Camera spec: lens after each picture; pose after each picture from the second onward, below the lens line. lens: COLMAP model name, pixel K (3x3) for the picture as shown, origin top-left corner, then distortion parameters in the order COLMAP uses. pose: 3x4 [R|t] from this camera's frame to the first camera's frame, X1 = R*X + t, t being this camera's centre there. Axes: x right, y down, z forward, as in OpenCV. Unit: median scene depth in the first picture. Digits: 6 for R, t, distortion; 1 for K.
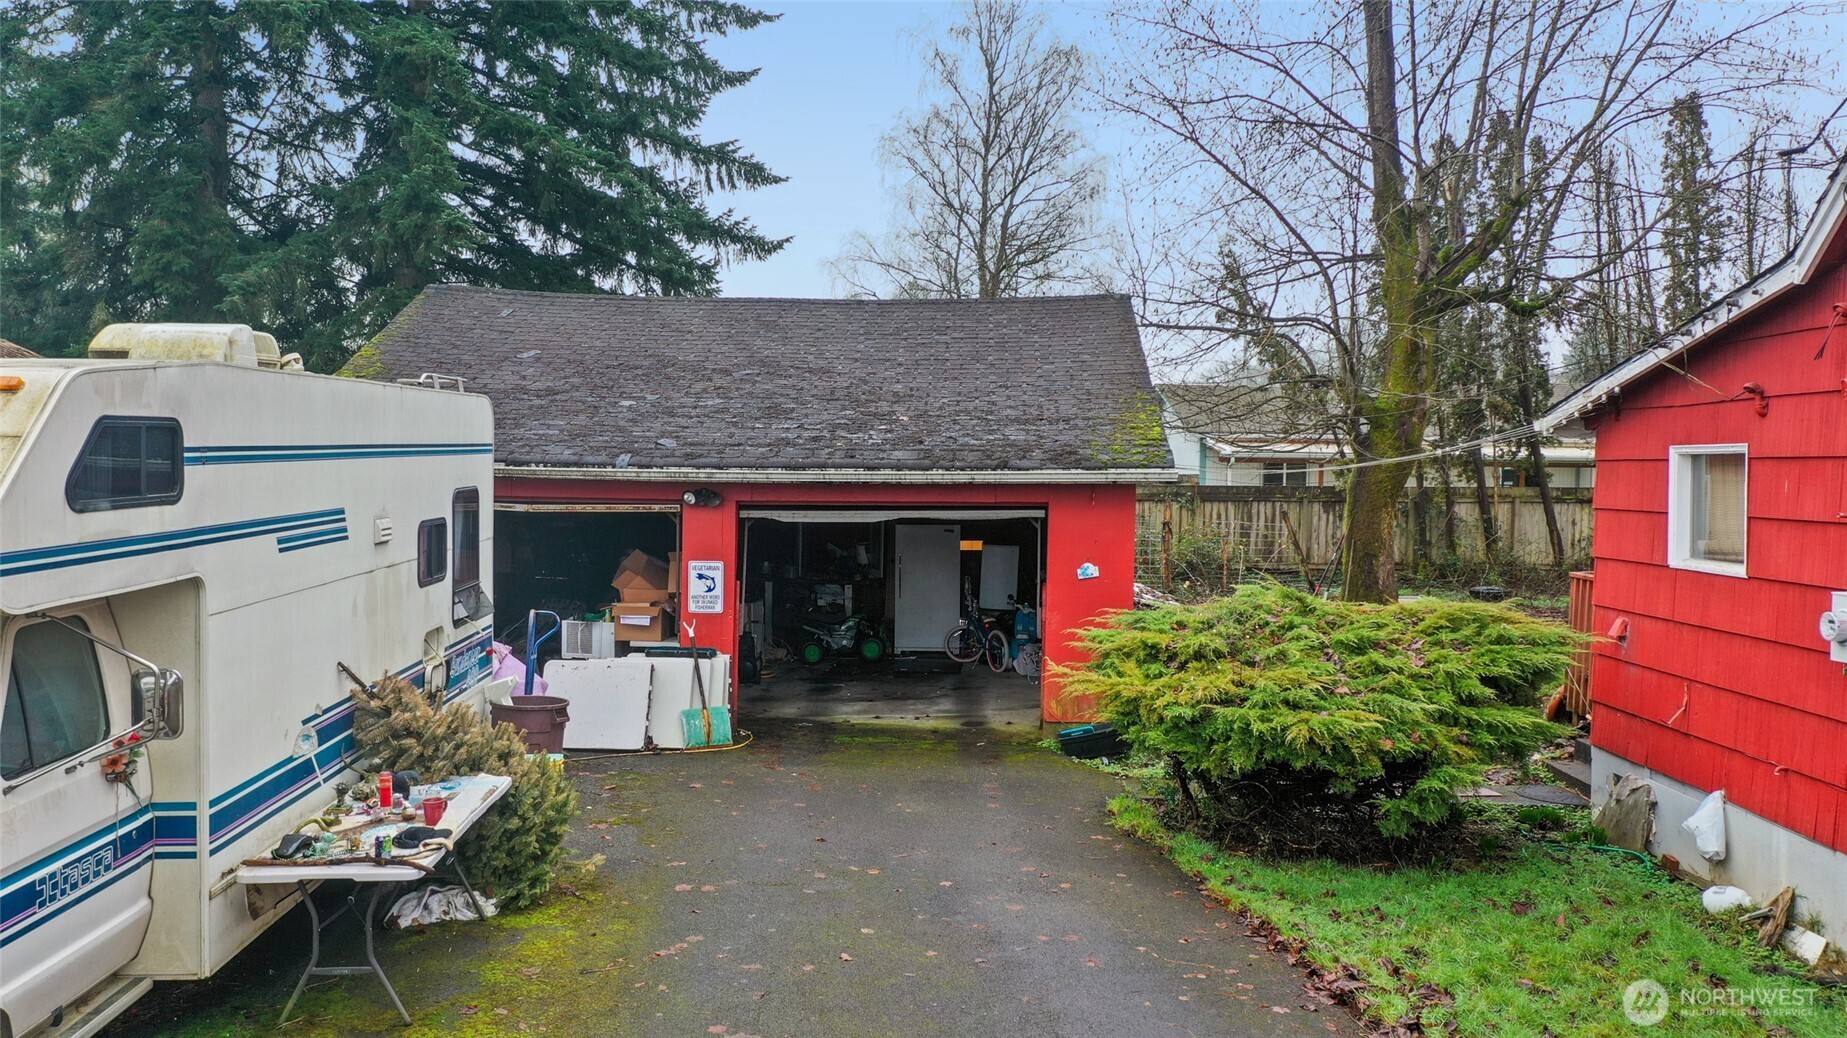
lens RADIAL K [[1489.2, 0, 923.5], [0, 1489.2, 519.0], [0, 0, 1]] dist [0.006094, 0.014716]
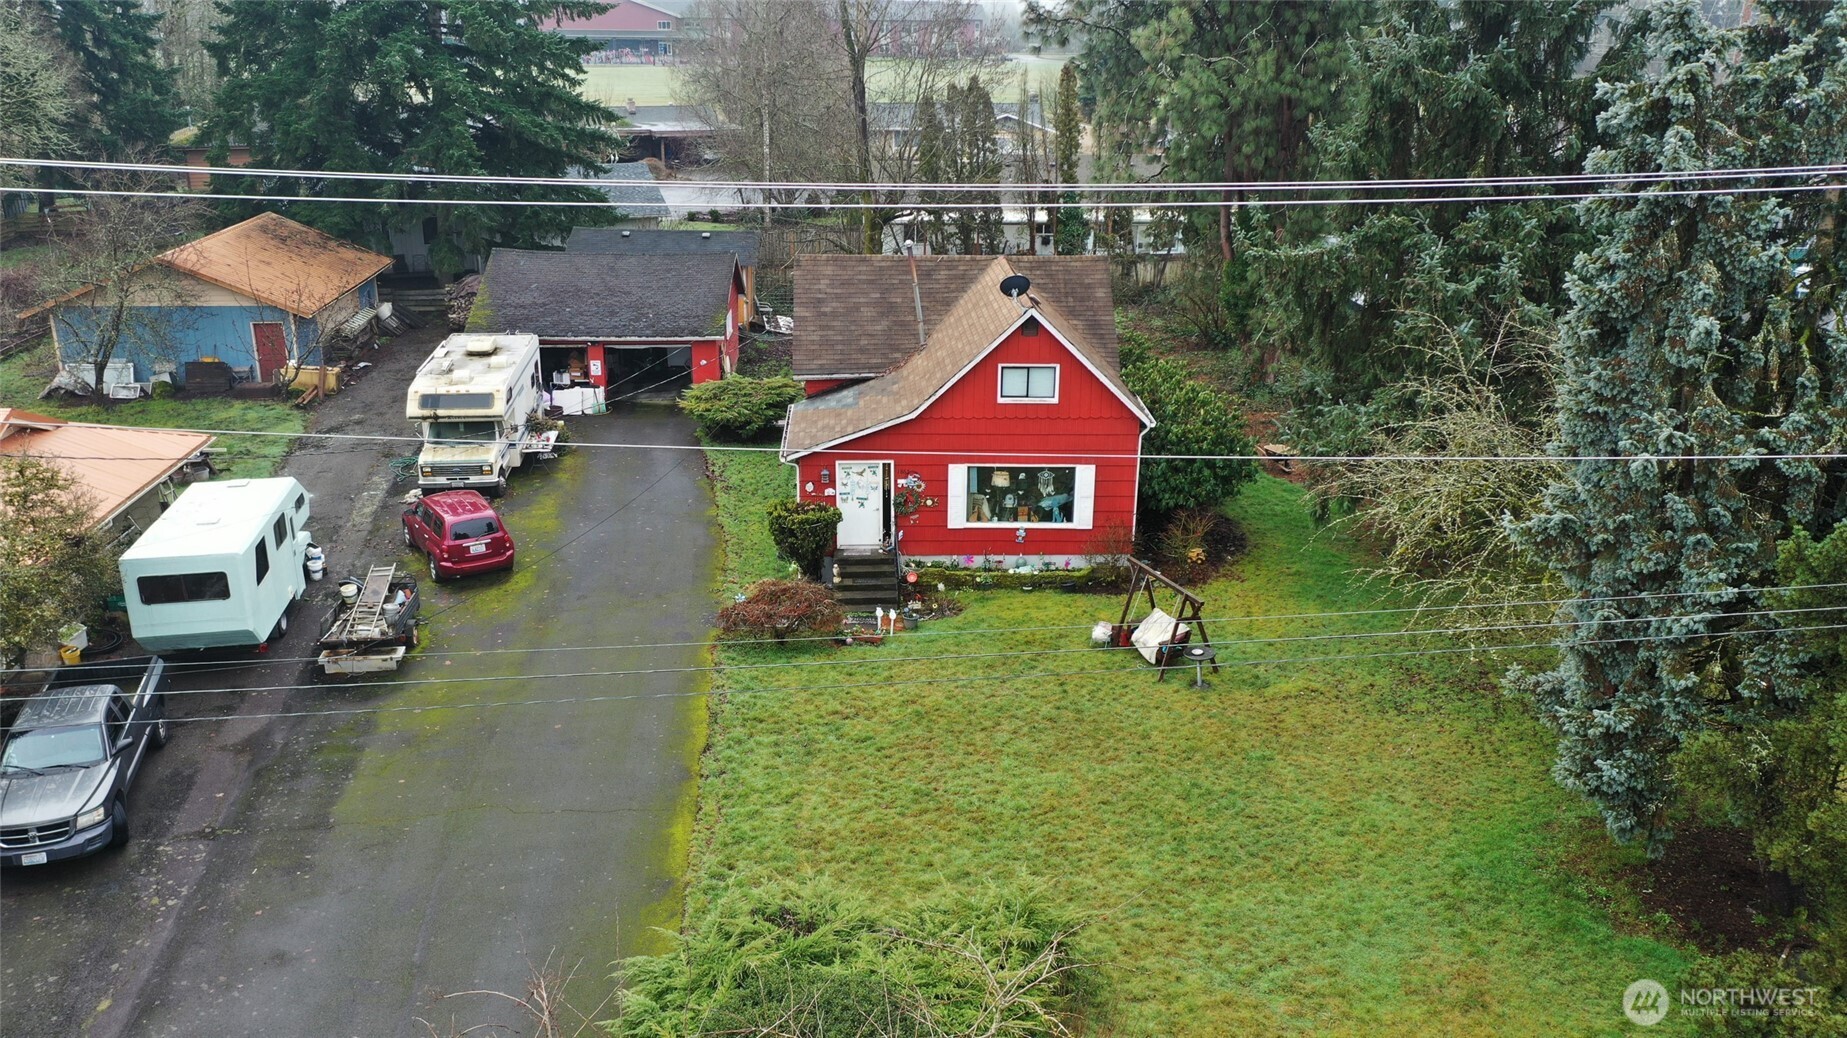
lens RADIAL K [[1489.2, 0, 923.5], [0, 1489.2, 519.0], [0, 0, 1]] dist [0.006094, 0.014716]
pose [[0.998606, -0.021189, 0.048350, 0.459340], [0.006080, 0.955981, 0.293367, -0.653983], [-0.052438, -0.292664, 0.954777, -2.560816]]
